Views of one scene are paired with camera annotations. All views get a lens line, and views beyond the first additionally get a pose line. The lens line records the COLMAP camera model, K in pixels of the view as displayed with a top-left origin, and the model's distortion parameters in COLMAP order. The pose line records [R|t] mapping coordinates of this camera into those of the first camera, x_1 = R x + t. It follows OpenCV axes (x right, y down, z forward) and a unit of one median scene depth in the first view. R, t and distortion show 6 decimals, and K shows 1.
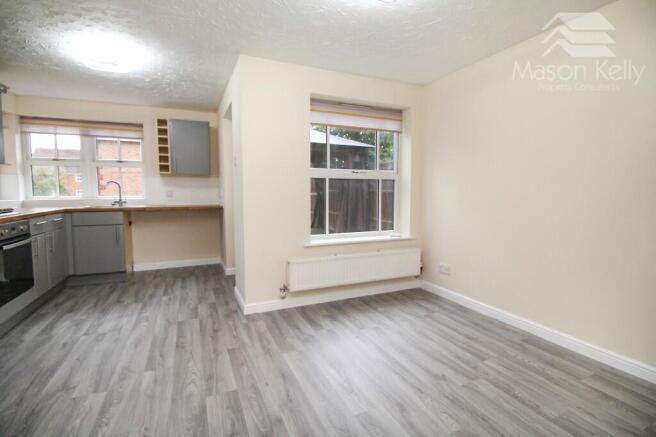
lens RADIAL K [[313.8, 0, 333.1], [0, 313.8, 215.3], [0, 0, 1]] dist [-0.012497, -0.005104]
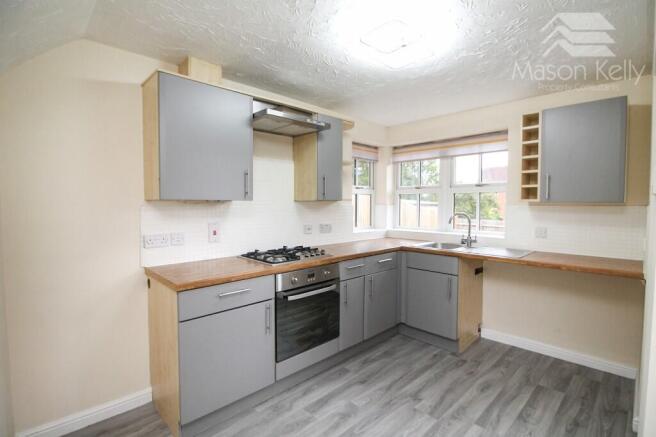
lens RADIAL K [[313.8, 0, 327.6], [0, 313.8, 217.2], [0, 0, 1]] dist [-0.012497, -0.005104]
pose [[0.324252, 0.043104, -0.944988, -0.119439], [-0.068986, 0.997379, 0.021823, -0.122678], [0.943452, 0.058114, 0.326376, 0.584349]]
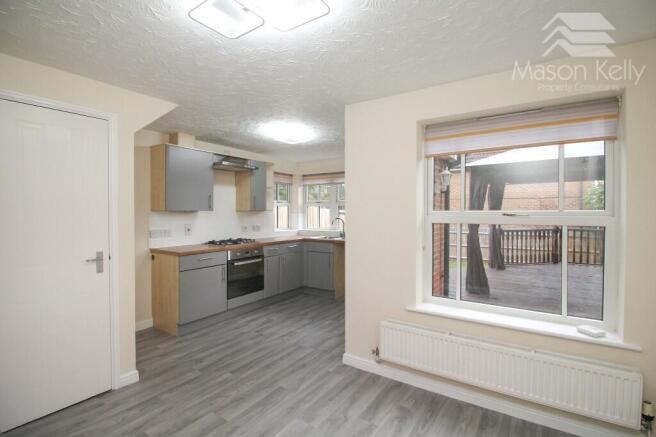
lens RADIAL K [[313.8, 0, 331.2], [0, 313.8, 216.7], [0, 0, 1]] dist [-0.012497, -0.005104]
pose [[0.517873, 0.012922, -0.855360, 0.500342], [-0.062420, 0.997791, -0.022718, -0.110280], [0.853177, 0.065157, 0.517536, 0.401460]]
